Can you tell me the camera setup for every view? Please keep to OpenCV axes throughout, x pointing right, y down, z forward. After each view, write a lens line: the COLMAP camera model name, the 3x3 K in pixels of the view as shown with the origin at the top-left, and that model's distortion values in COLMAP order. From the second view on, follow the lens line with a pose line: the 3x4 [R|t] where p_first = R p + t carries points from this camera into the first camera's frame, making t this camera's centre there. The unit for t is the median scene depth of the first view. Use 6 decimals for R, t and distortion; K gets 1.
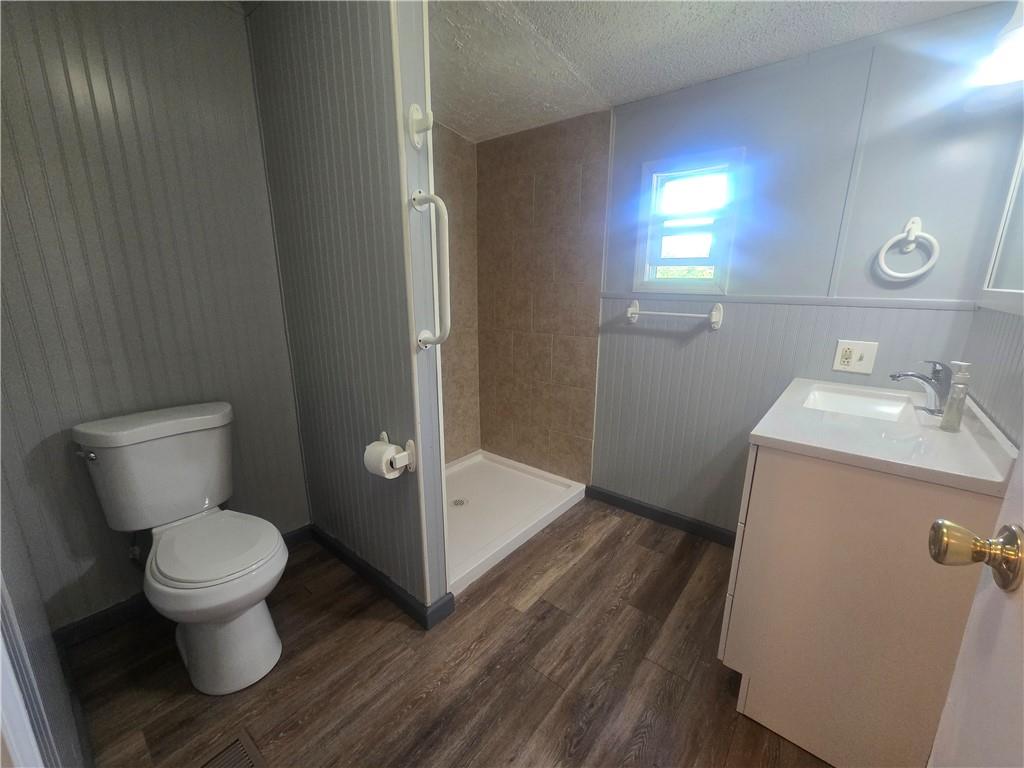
lens RADIAL K [[419.3, 0, 510.6], [0, 419.3, 383.5], [0, 0, 1]] dist [0.000272, -0.000725]
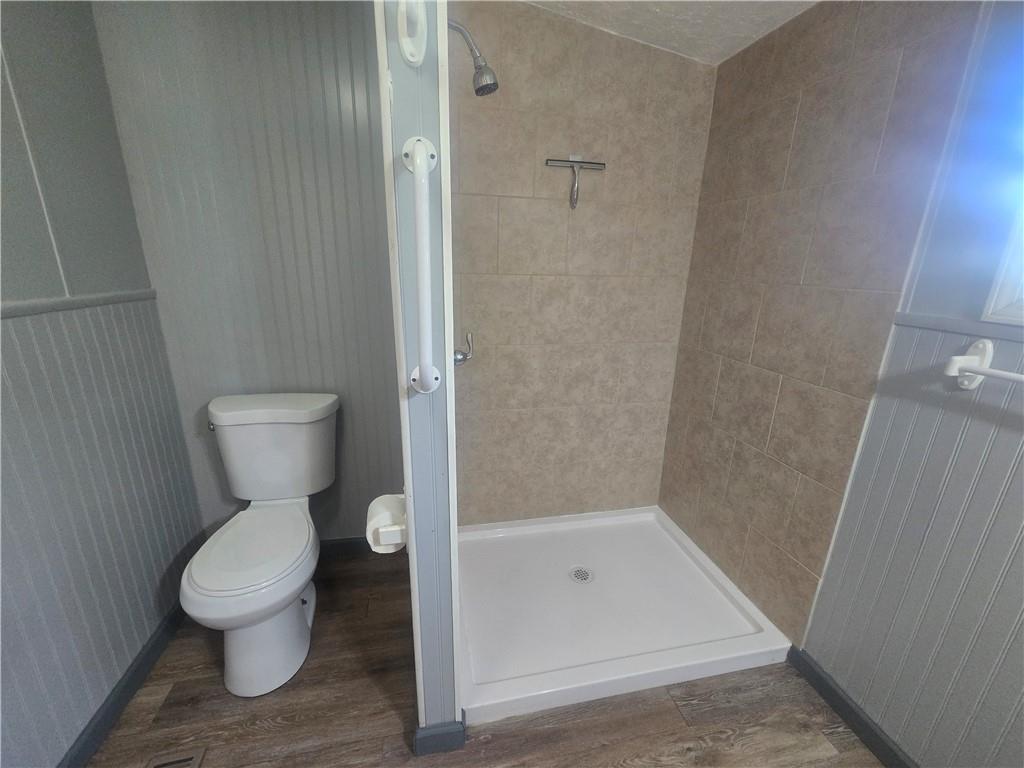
lens RADIAL K [[419.3, 0, 511.6], [0, 419.3, 385.7], [0, 0, 1]] dist [0.000272, -0.000725]
pose [[0.778822, 0.190114, -0.597740, 0.159251], [-0.164557, 0.981510, 0.097766, -0.098603], [0.605275, 0.022220, 0.795706, 0.310004]]
